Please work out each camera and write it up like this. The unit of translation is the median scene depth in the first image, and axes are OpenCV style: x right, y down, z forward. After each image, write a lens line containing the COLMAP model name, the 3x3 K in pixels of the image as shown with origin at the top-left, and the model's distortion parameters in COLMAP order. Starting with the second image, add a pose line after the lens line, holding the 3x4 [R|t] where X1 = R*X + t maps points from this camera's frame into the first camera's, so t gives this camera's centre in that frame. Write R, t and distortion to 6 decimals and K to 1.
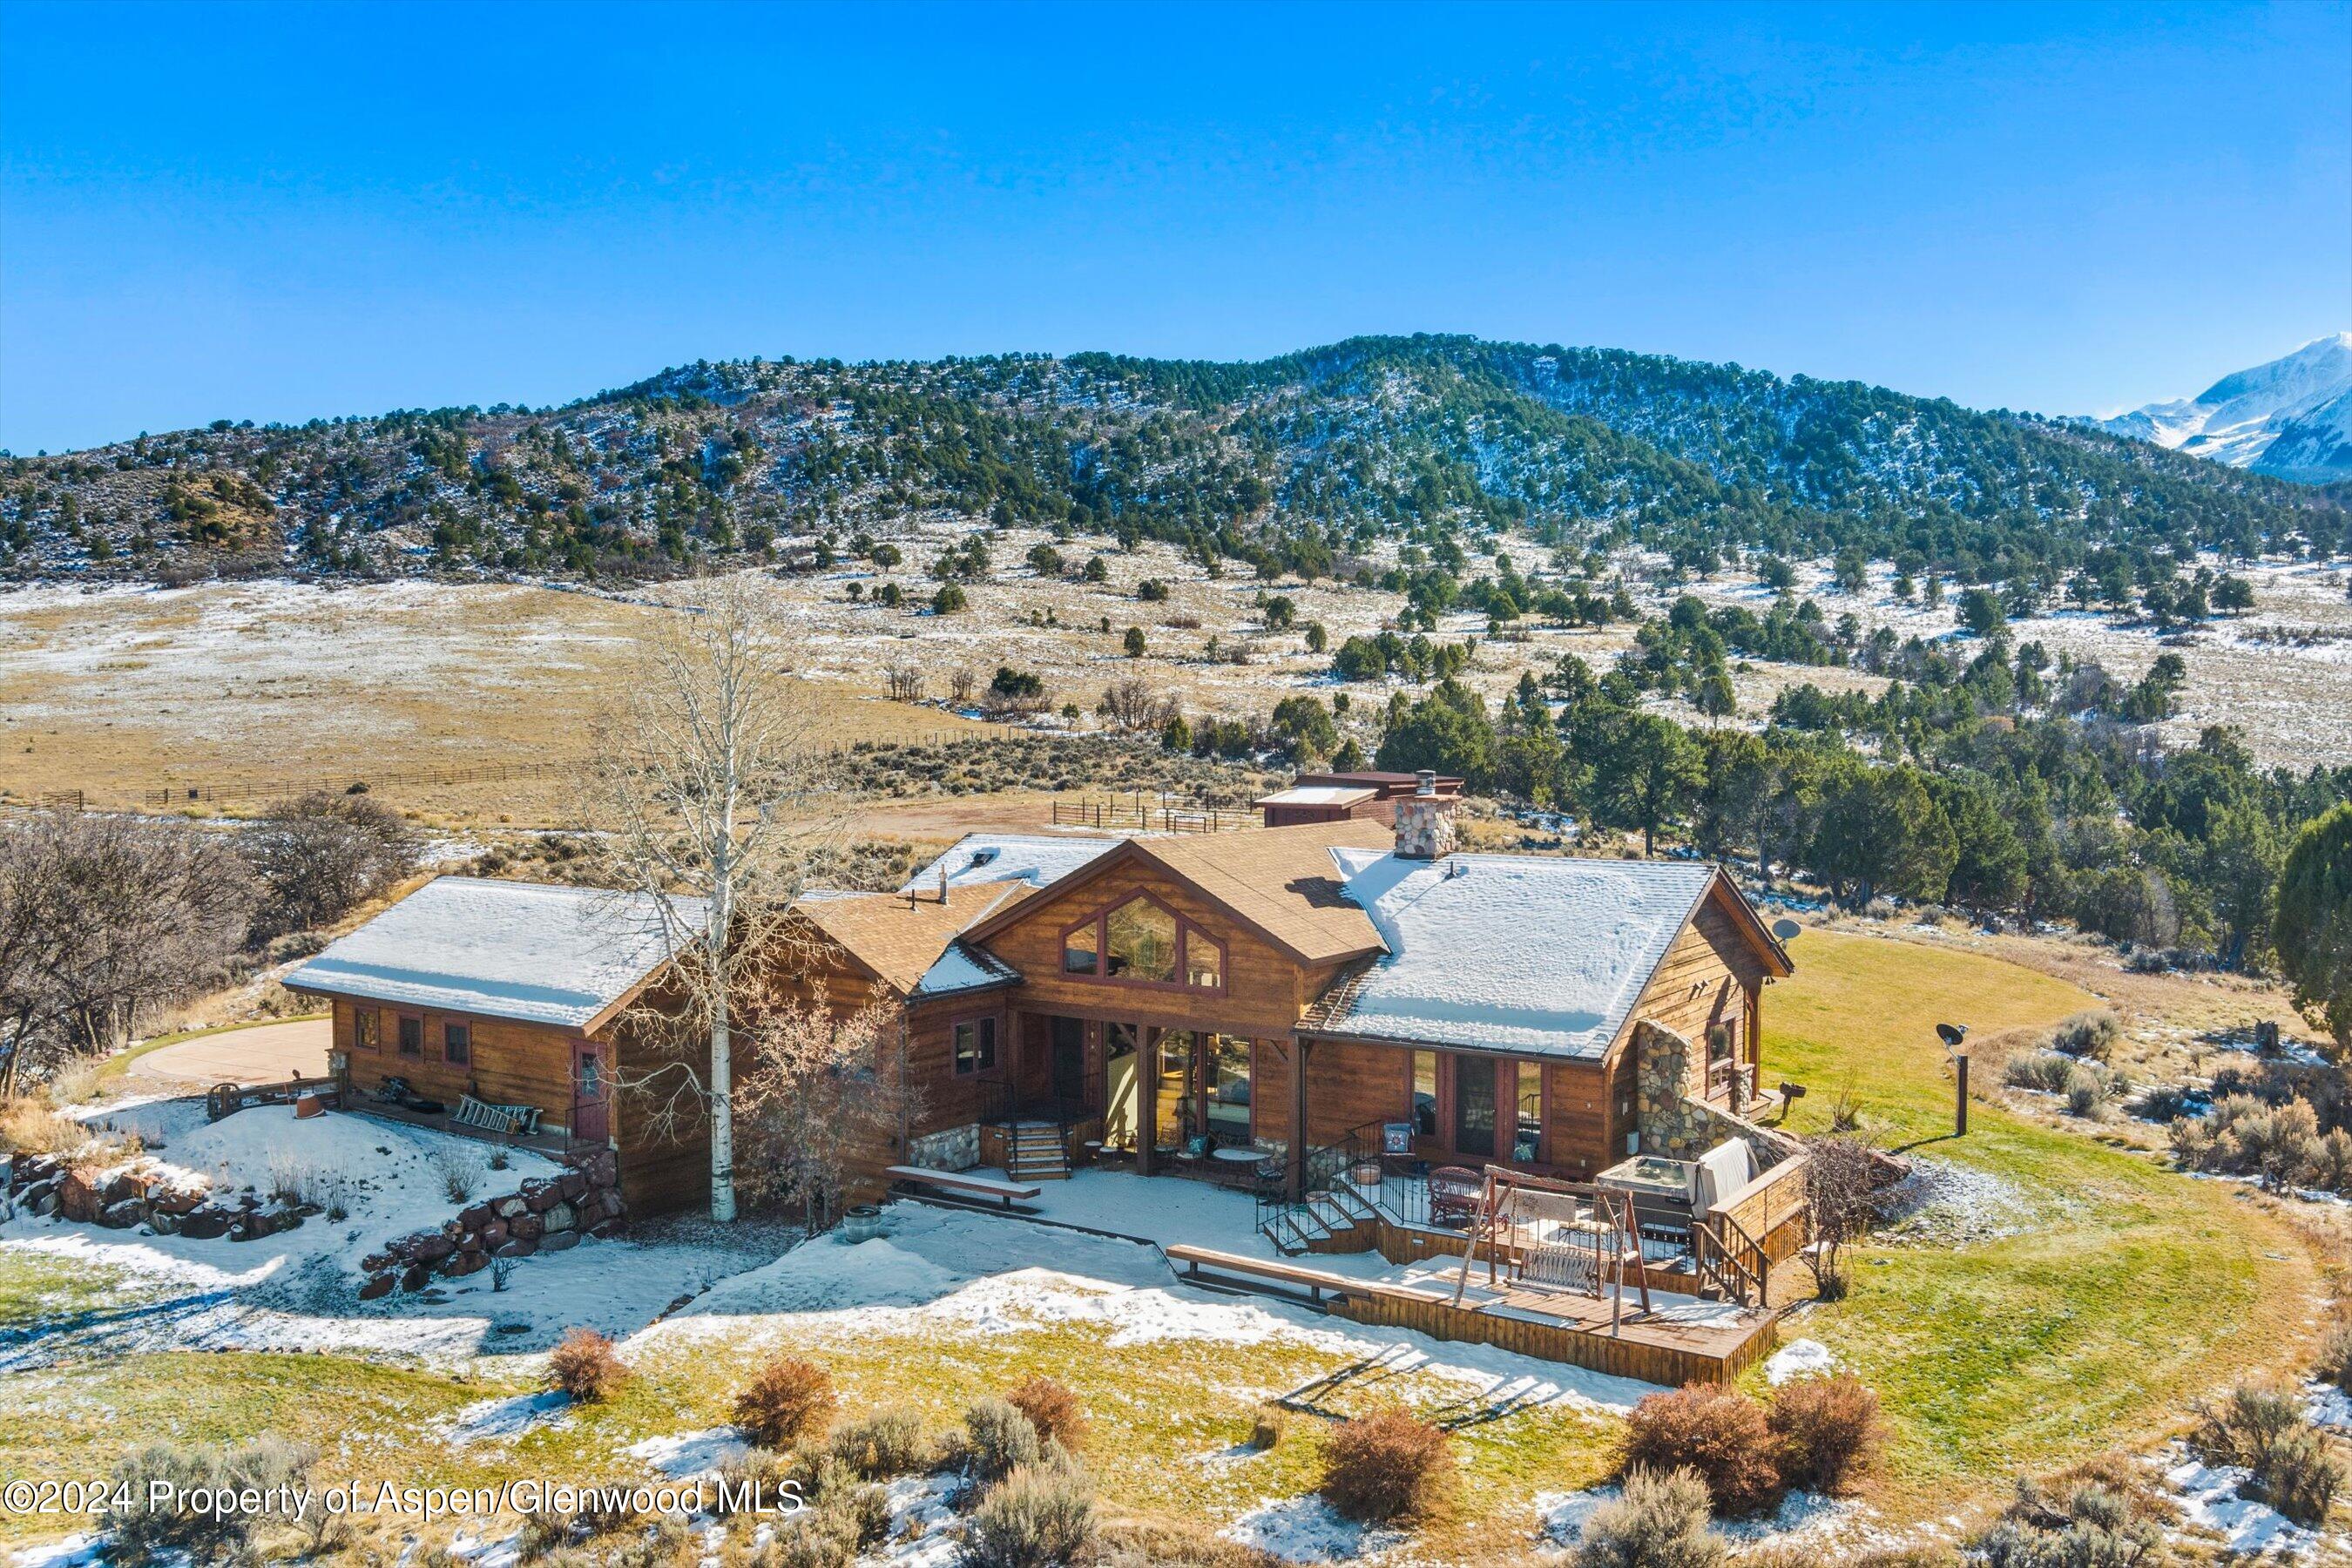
lens RADIAL K [[1901.6, 0, 1178.4], [0, 1901.6, 792.3], [0, 0, 1]] dist [-0.070662, 0.005157]
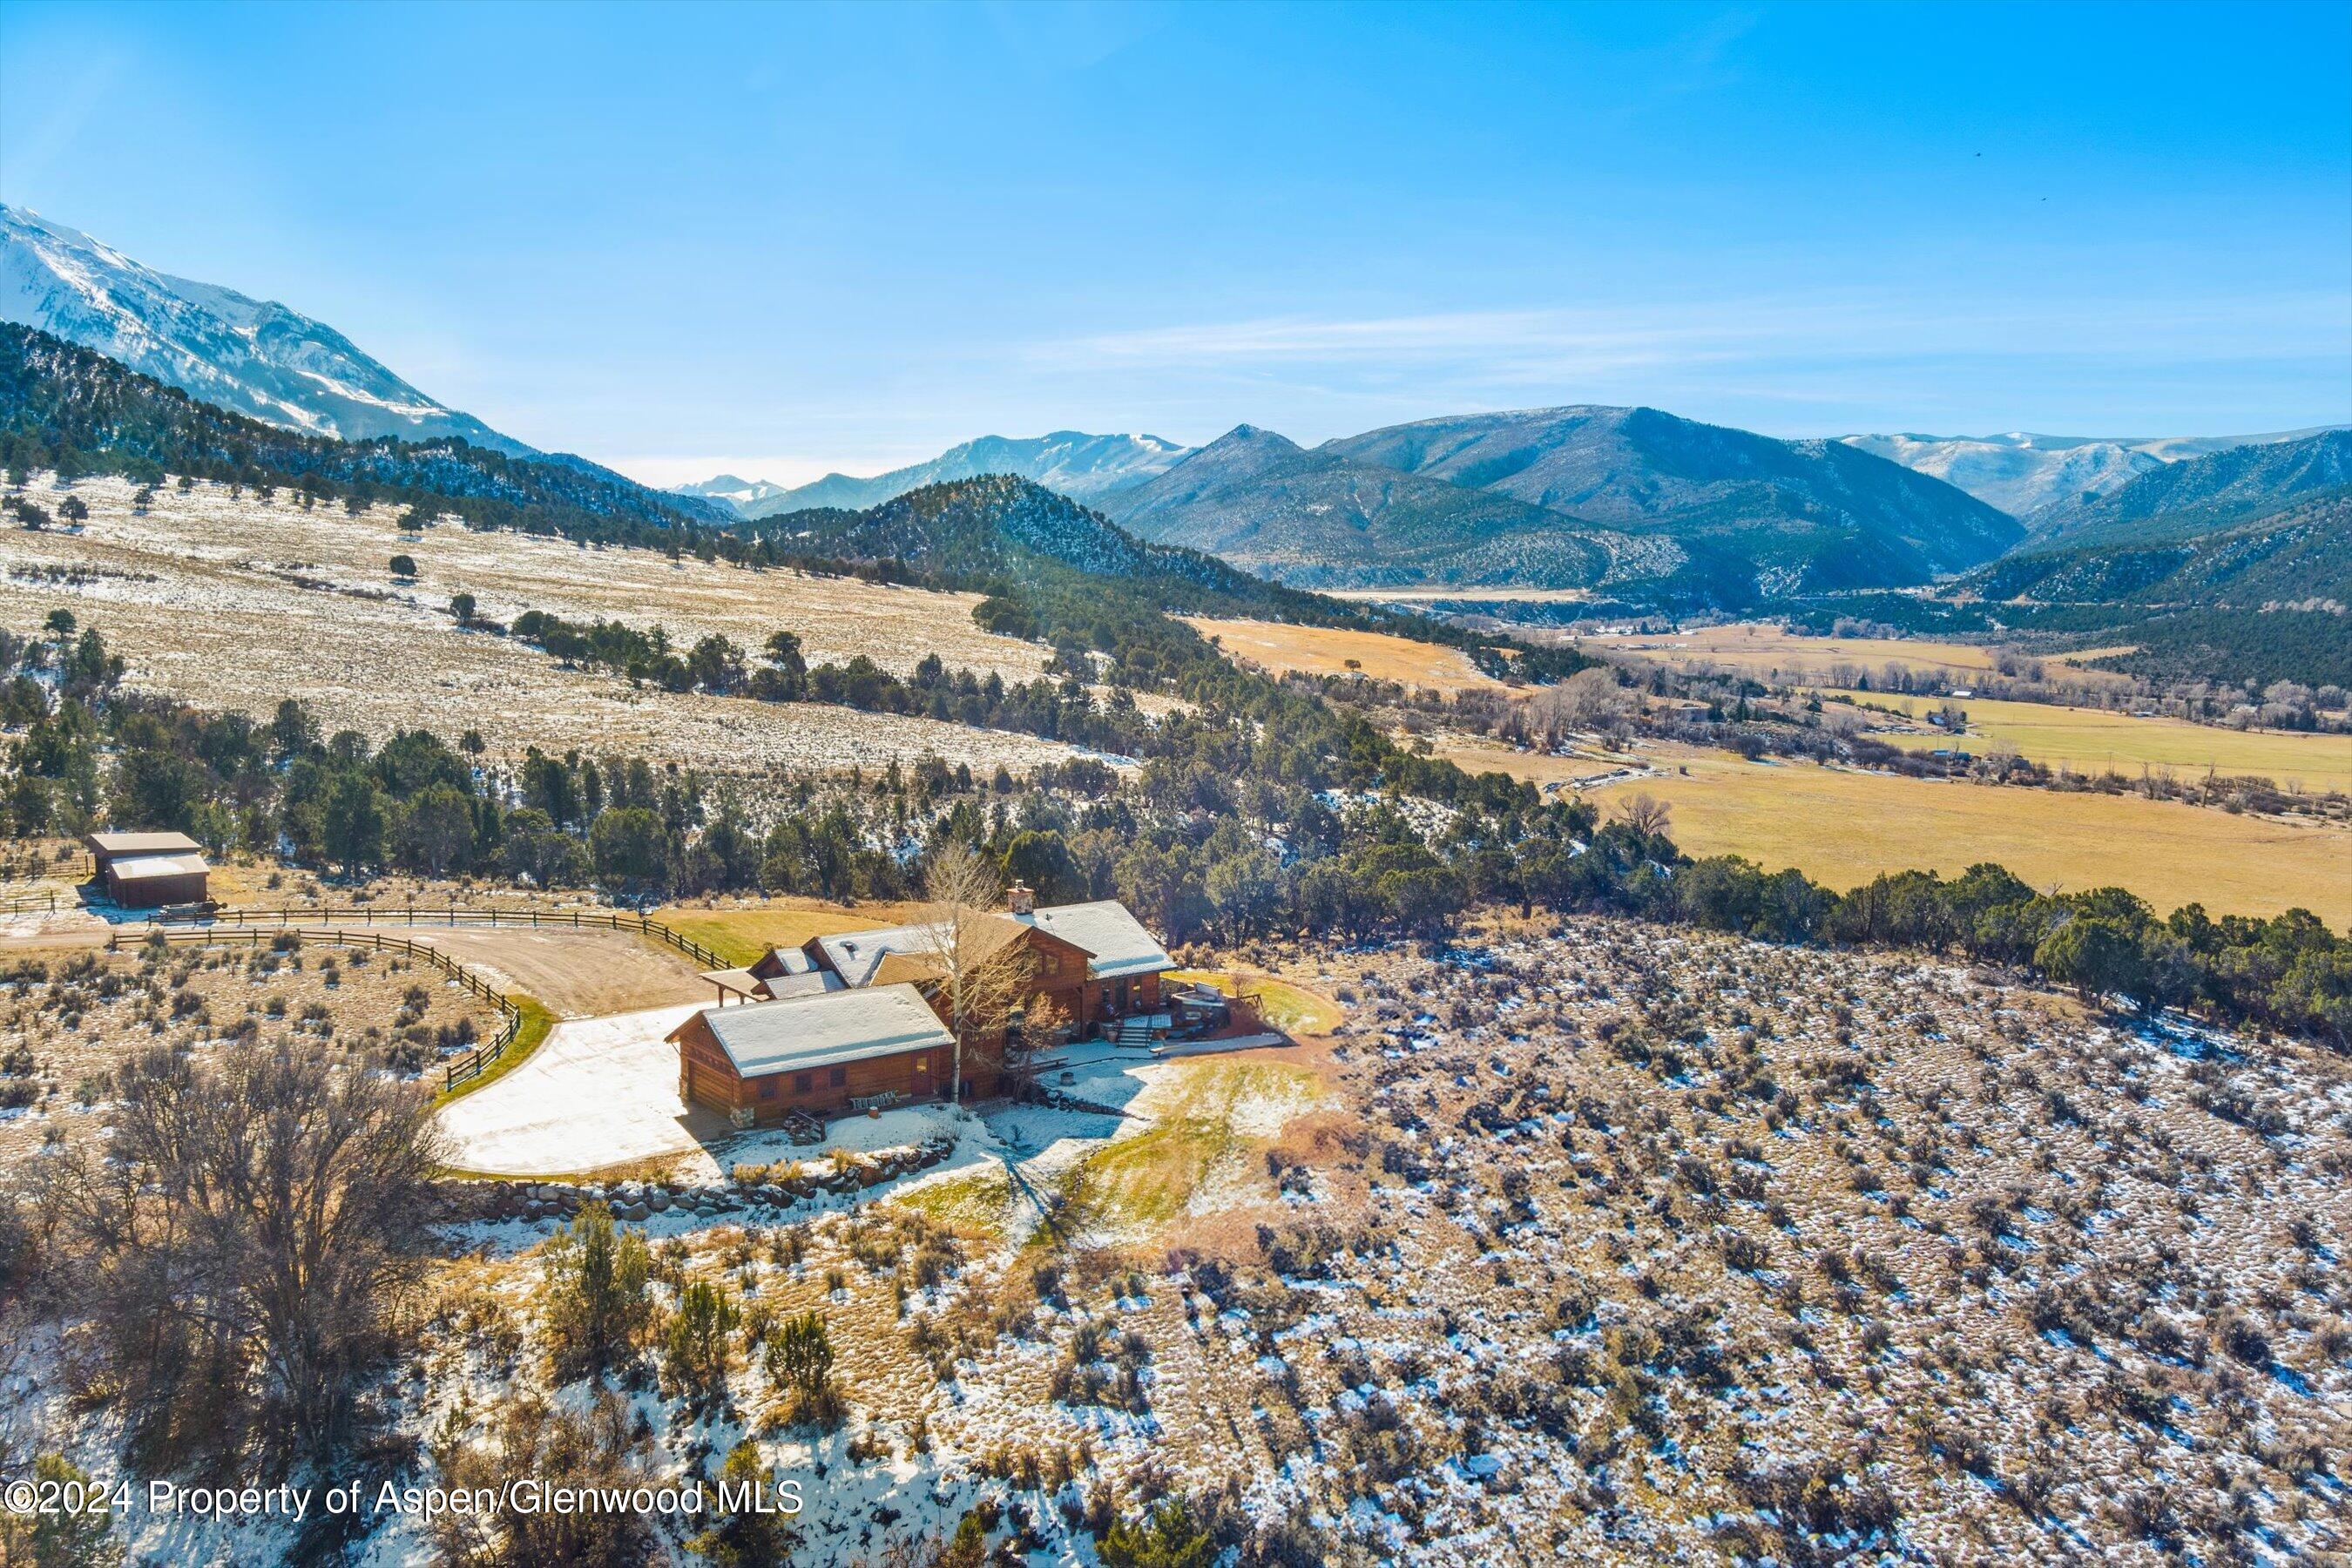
lens RADIAL K [[1901.6, 0, 1178.4], [0, 1901.6, 792.3], [0, 0, 1]] dist [-0.070662, 0.005157]
pose [[0.314770, -0.106447, 0.943180, -0.180862], [0.030871, 0.994314, 0.101915, -0.031471], [-0.948666, -0.002963, 0.316267, -0.002622]]
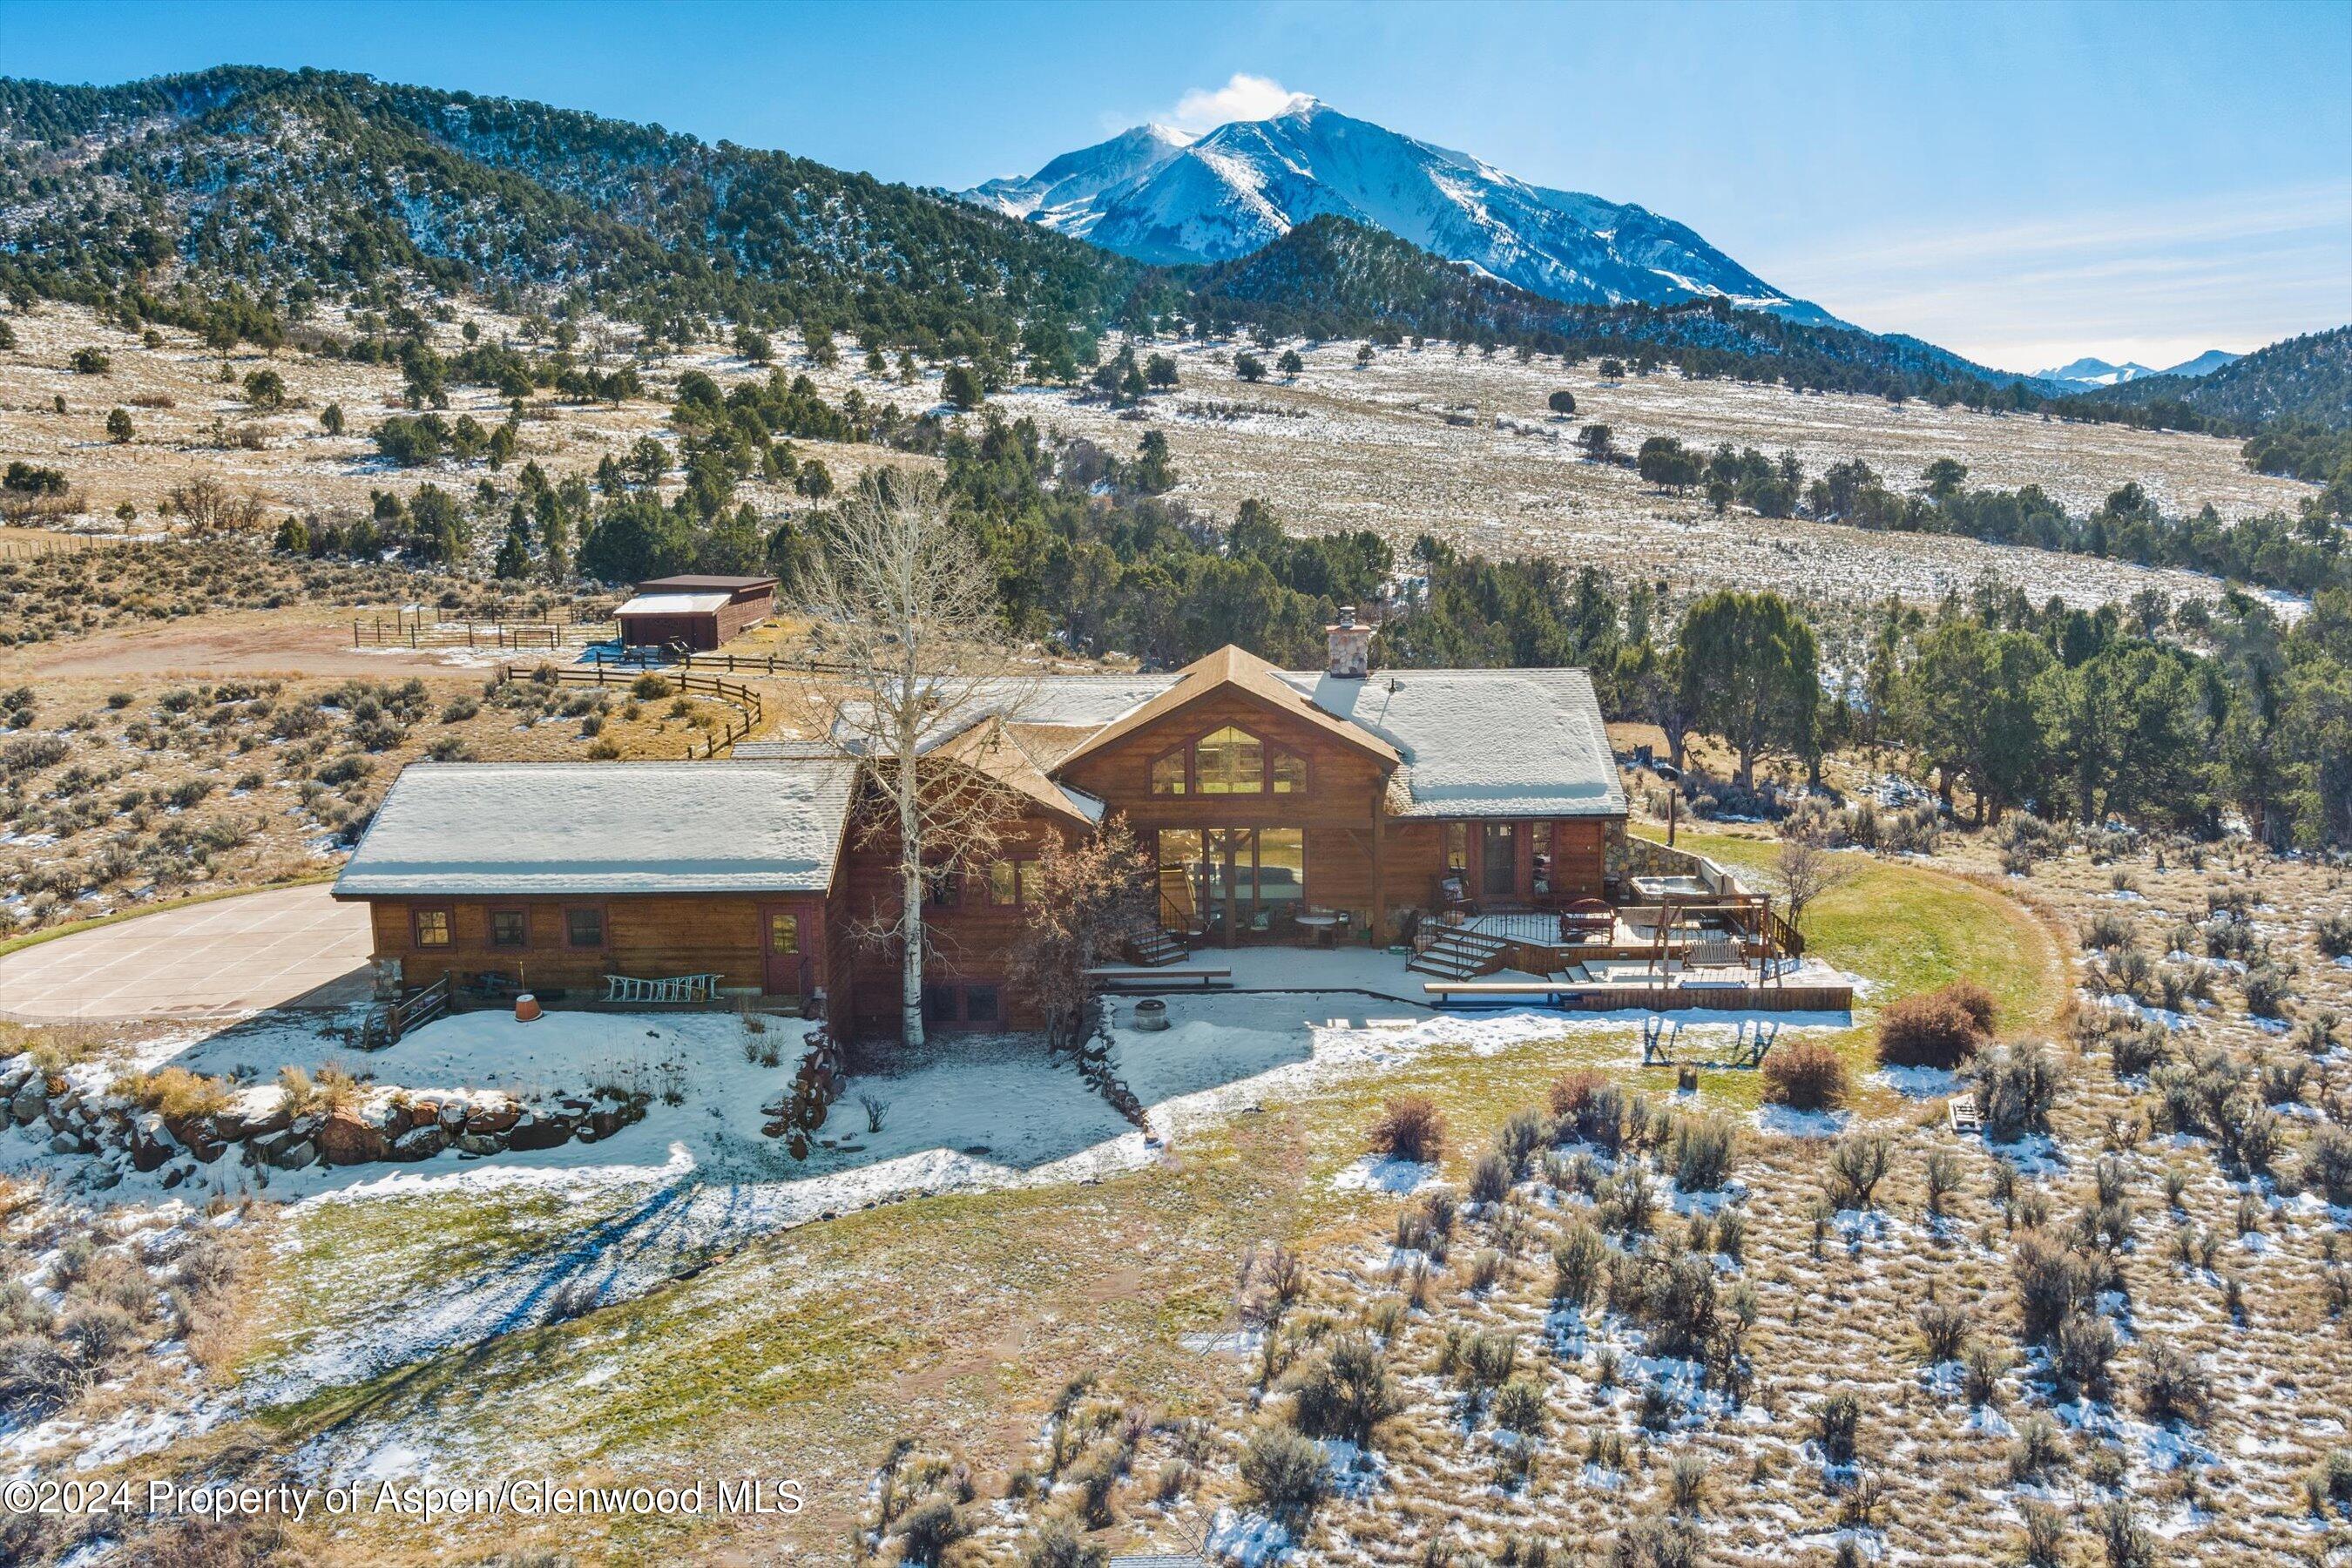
lens RADIAL K [[1901.6, 0, 1178.4], [0, 1901.6, 792.3], [0, 0, 1]] dist [-0.070662, 0.005157]
pose [[0.840944, -0.102300, 0.531364, -0.052423], [0.035893, 0.990350, 0.133861, -0.005051], [-0.539930, -0.093497, 0.836501, -0.000986]]
